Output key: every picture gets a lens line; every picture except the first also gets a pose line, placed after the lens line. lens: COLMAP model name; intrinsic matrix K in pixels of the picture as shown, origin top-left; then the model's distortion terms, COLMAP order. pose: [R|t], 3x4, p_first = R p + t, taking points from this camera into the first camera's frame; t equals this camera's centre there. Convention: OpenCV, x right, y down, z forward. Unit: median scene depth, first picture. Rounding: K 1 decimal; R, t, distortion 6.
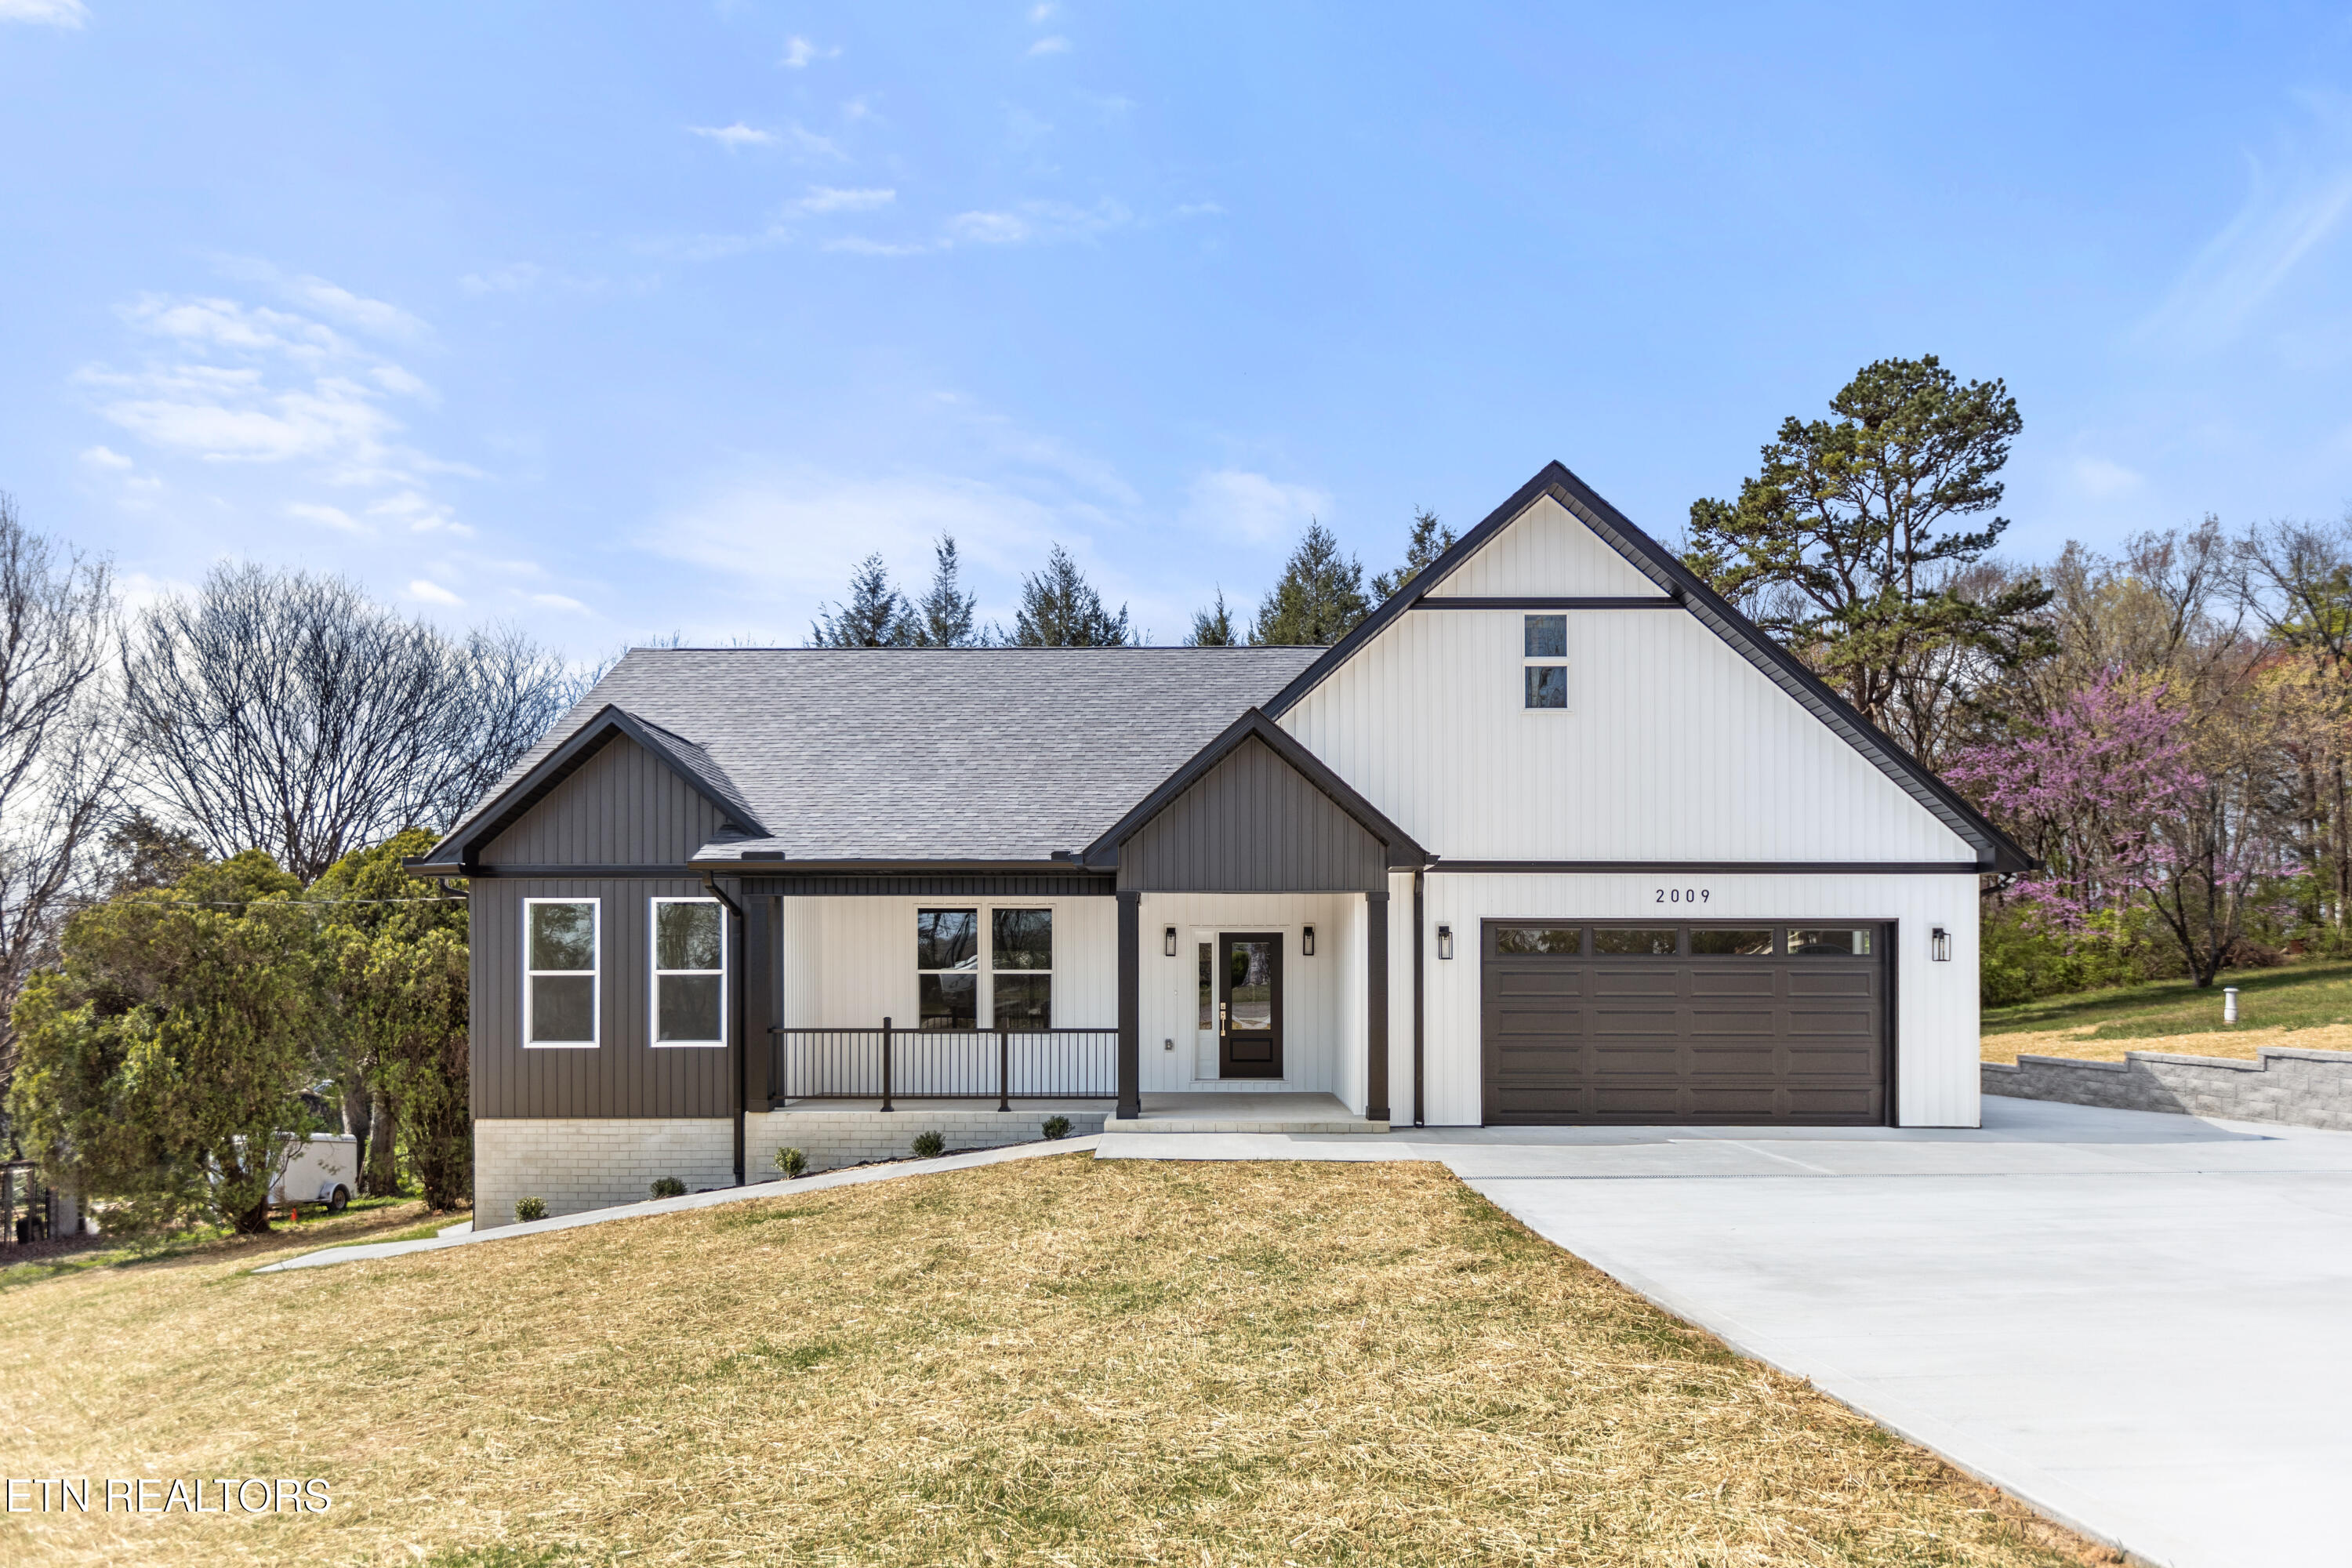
lens RADIAL K [[1293.8, 0, 1173.5], [0, 1293.8, 721.8], [0, 0, 1]] dist [0.013771, -0.000347]
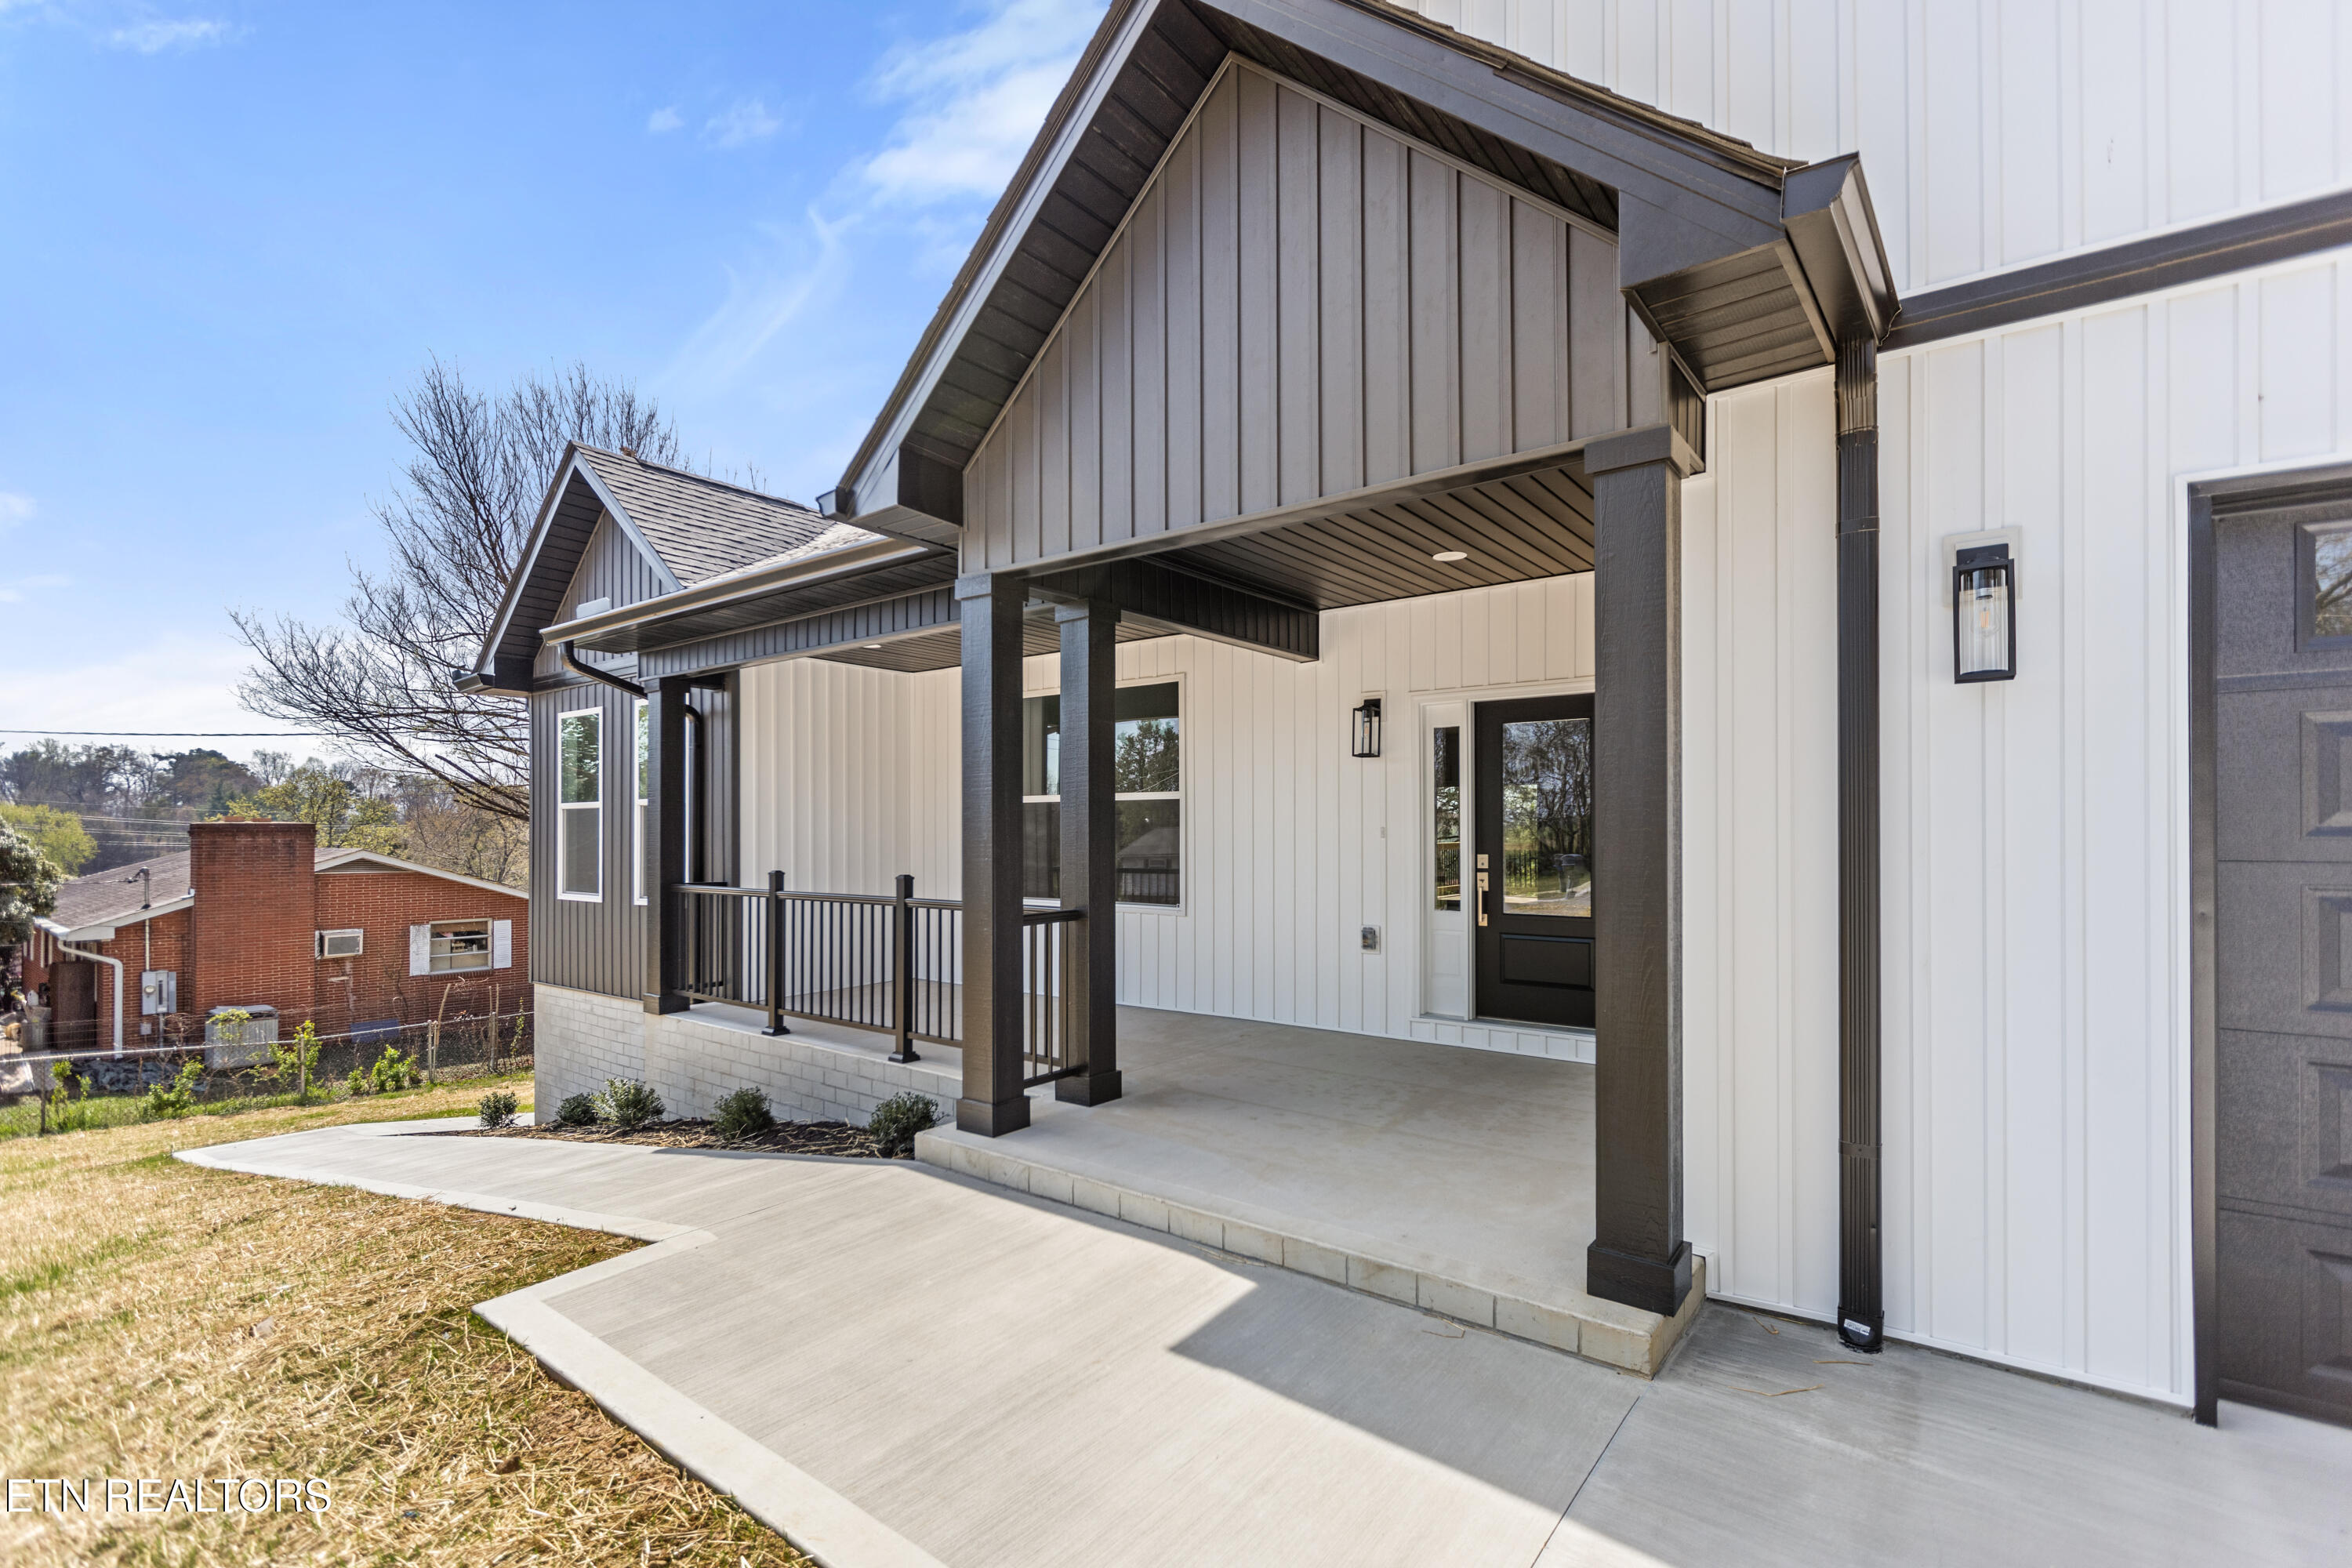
lens RADIAL K [[1086.7, 0, 1183.2], [0, 1086.7, 774.3], [0, 0, 1]] dist [0.001633, 0.000433]
pose [[0.811355, -0.036251, -0.583429, 0.194757], [0.114525, 0.988591, 0.097841, 0.155121], [0.573225, -0.146201, 0.806250, 0.705084]]
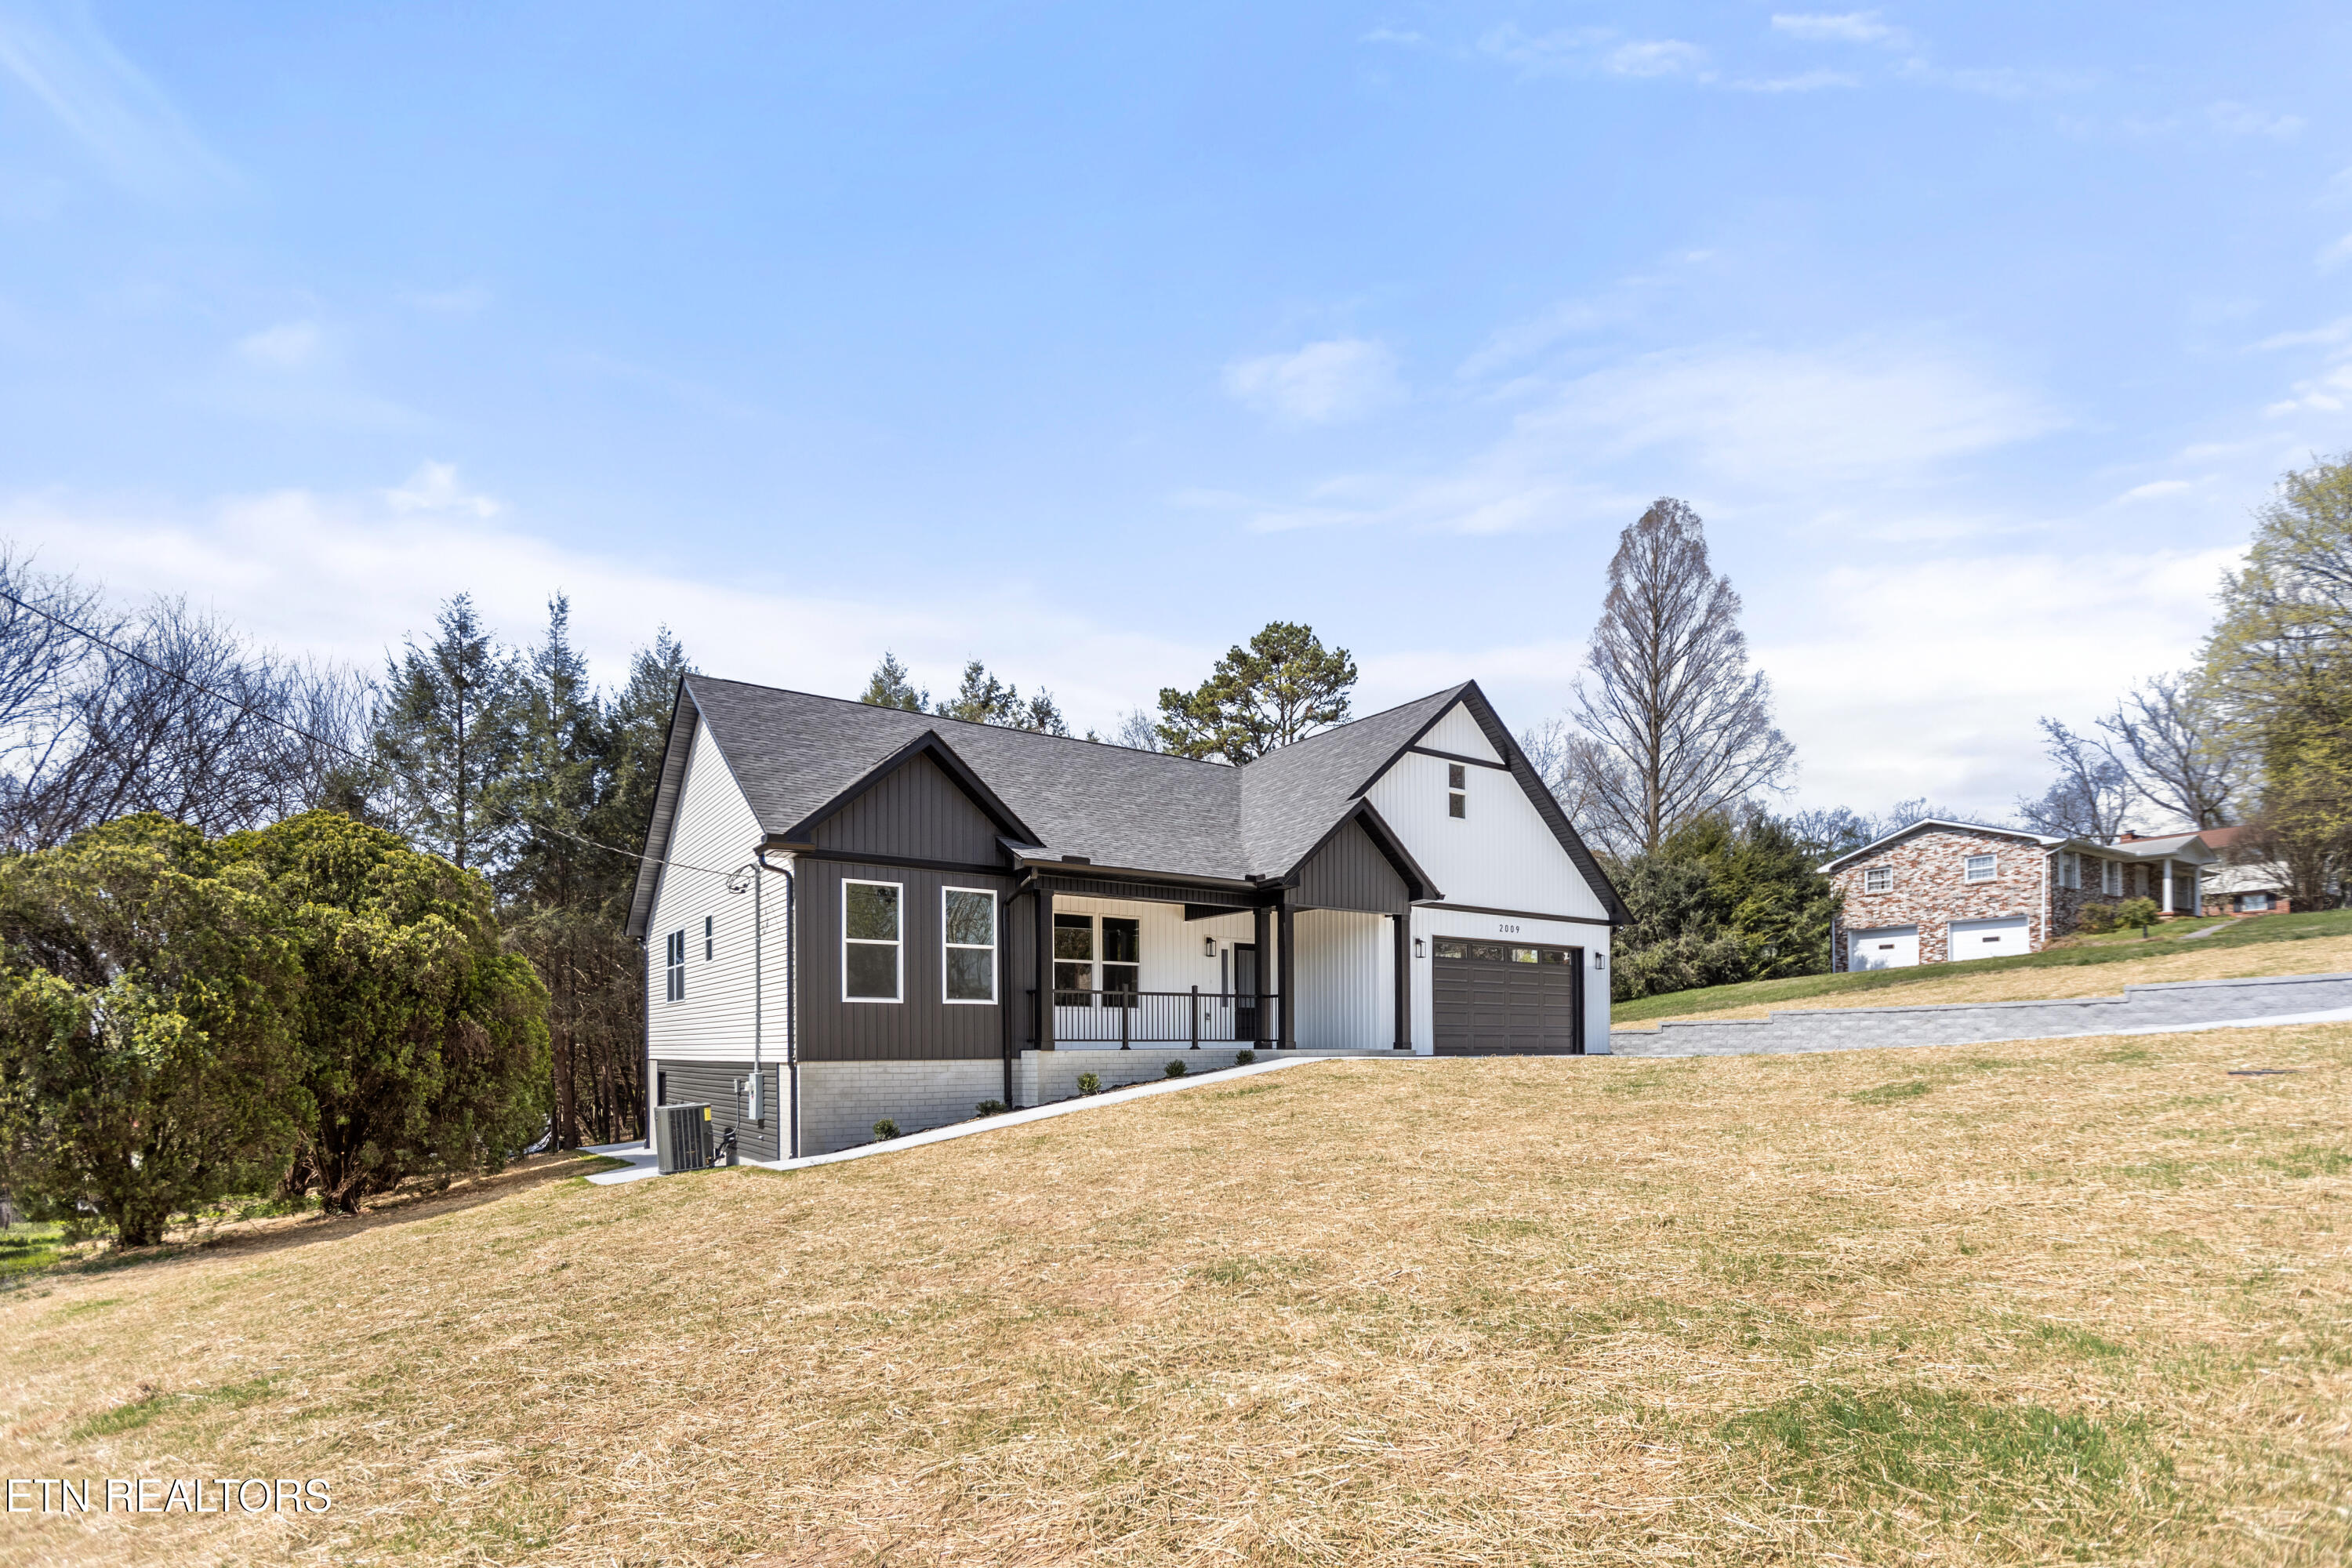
lens RADIAL K [[1086.7, 0, 1183.2], [0, 1086.7, 774.3], [0, 0, 1]] dist [0.001633, 0.000433]
pose [[0.823423, 0.135264, 0.551069, -0.815569], [-0.103054, 0.990670, -0.089180, 0.098855], [-0.557991, 0.016643, 0.829680, -0.011842]]
